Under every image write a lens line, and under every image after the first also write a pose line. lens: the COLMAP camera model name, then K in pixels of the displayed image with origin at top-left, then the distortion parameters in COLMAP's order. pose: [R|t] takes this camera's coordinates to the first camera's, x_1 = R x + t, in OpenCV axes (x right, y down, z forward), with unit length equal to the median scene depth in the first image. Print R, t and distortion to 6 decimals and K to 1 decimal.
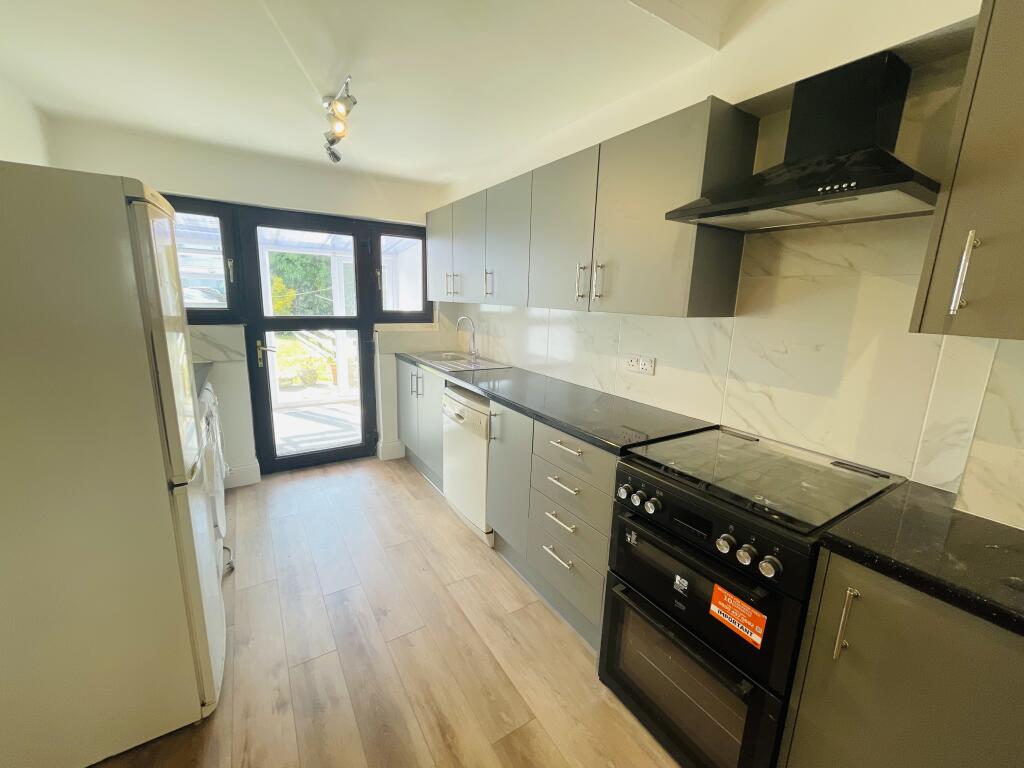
lens RADIAL K [[414.2, 0, 507.7], [0, 414.2, 383.3], [0, 0, 1]] dist [-0.002476, -0.000146]
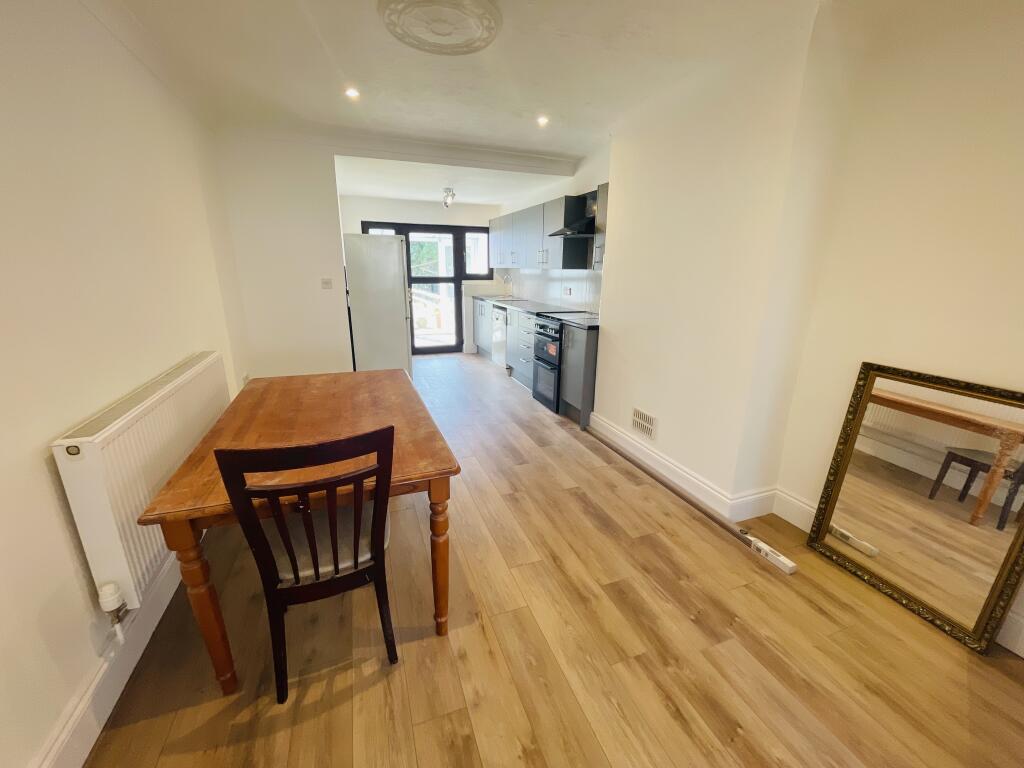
lens RADIAL K [[414.2, 0, 514.4], [0, 414.2, 385.6], [0, 0, 1]] dist [-0.002476, -0.000146]
pose [[0.980410, 0.032959, -0.194192, 0.305347], [-0.018692, 0.997020, 0.074849, 0.194955], [0.196080, -0.069753, 0.978104, -0.866442]]
